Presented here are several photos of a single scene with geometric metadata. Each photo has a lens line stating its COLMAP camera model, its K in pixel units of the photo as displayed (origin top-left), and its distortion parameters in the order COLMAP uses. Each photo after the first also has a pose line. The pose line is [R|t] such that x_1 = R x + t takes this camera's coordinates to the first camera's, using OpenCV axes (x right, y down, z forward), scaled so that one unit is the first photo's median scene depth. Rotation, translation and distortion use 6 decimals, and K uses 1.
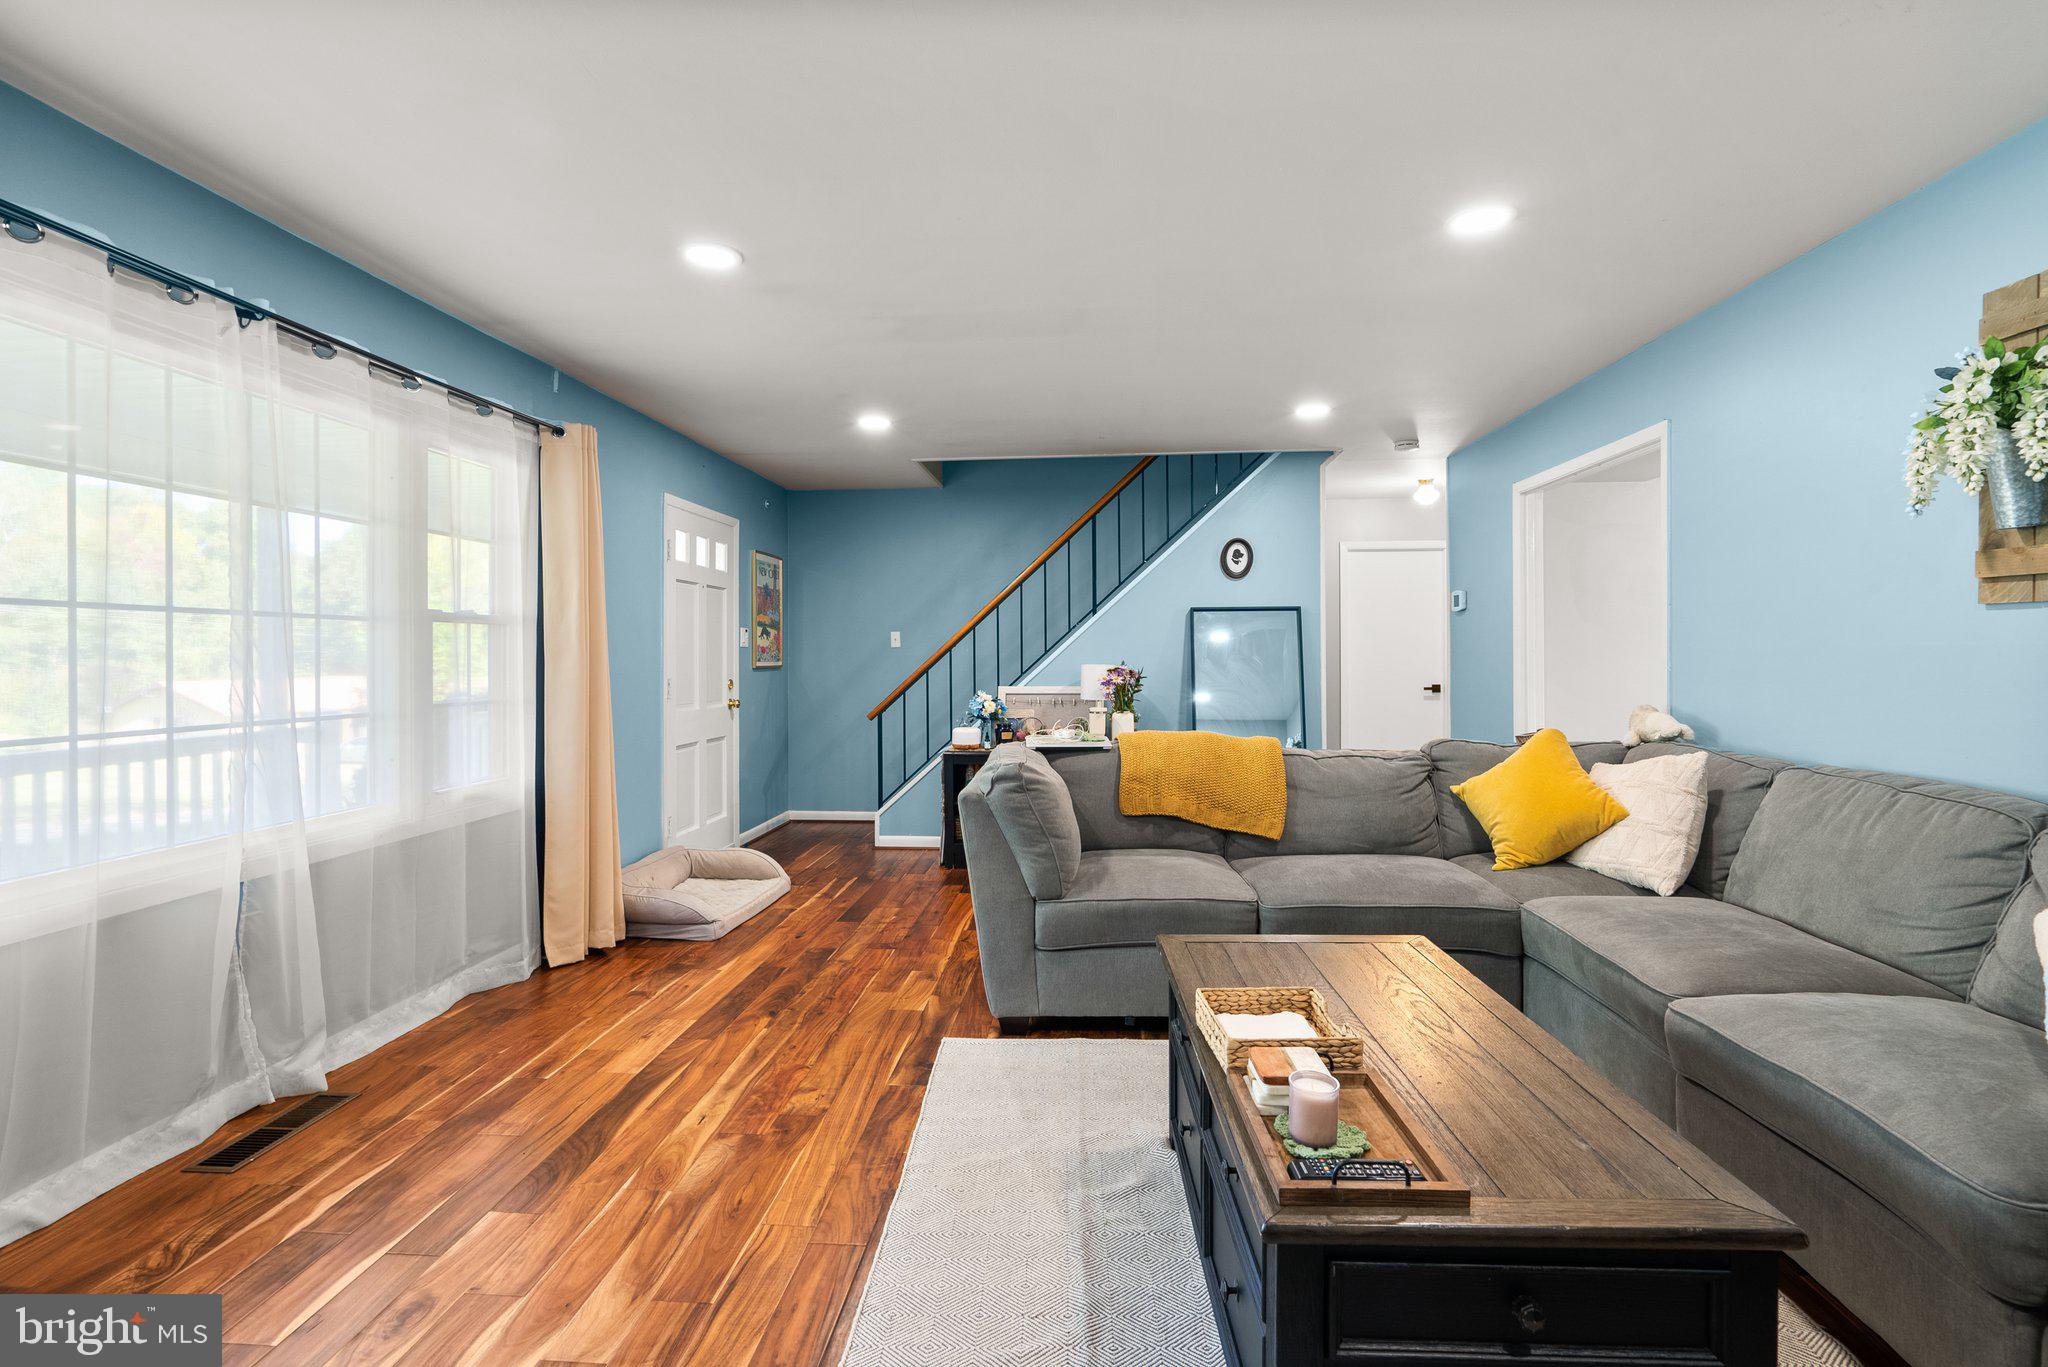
lens RADIAL K [[938.5, 0, 1025.6], [0, 938.5, 658.3], [0, 0, 1]] dist [-0.000003, 0.000337]
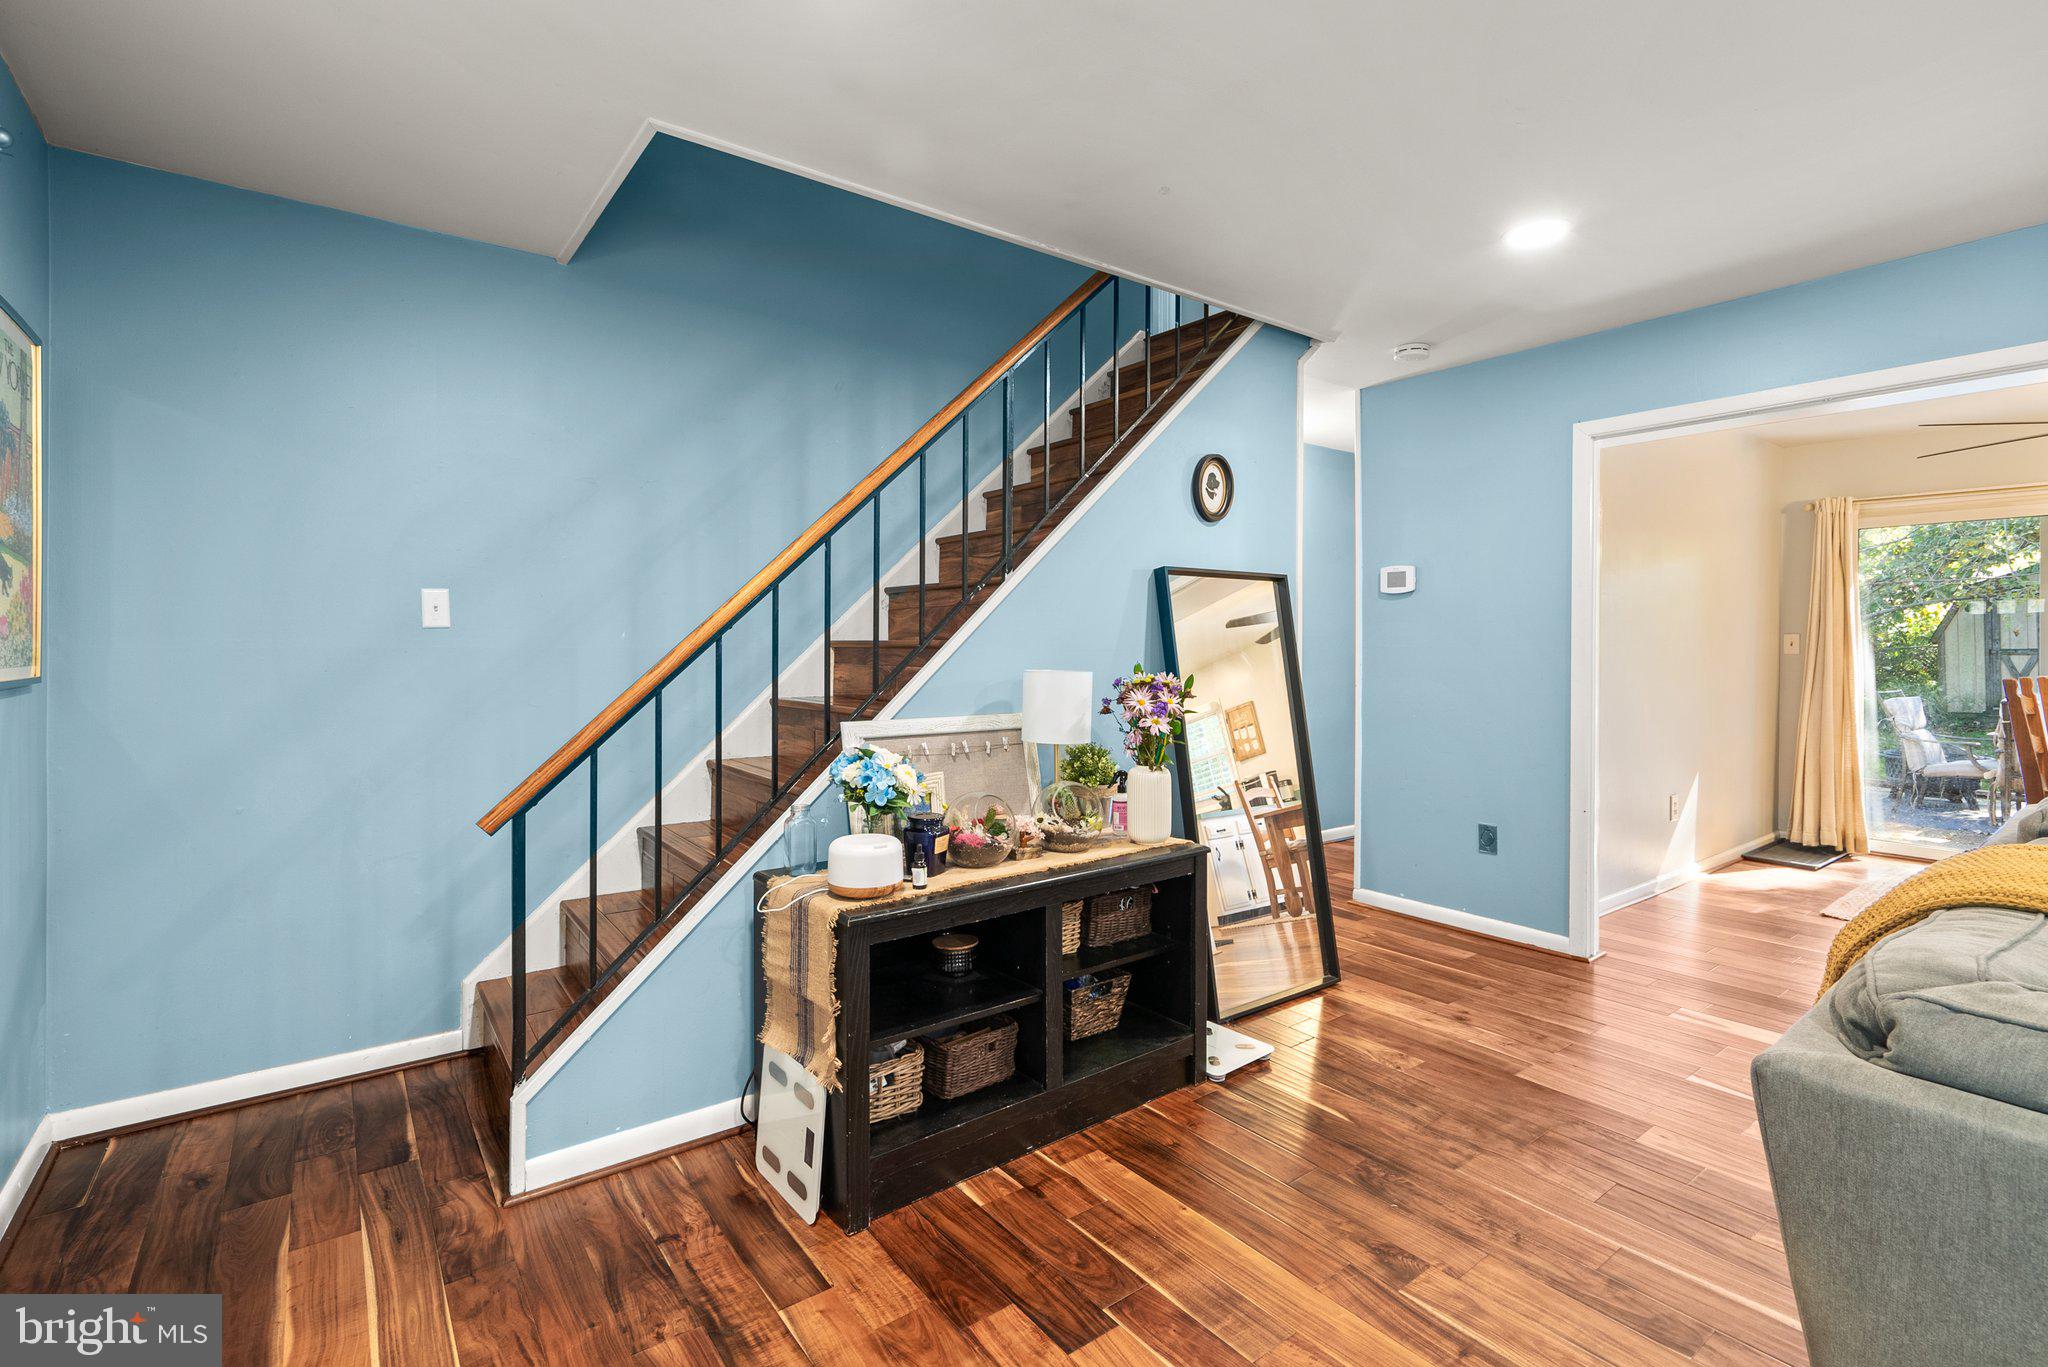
lens RADIAL K [[947.1, 0, 1027.3], [0, 947.1, 649.8], [0, 0, 1]] dist [0.001637, 0.000371]
pose [[0.751863, 0.003986, 0.659307, -0.250786], [-0.005981, 0.999982, 0.000775, -0.004520], [-0.659292, -0.004526, 0.751873, 0.614356]]
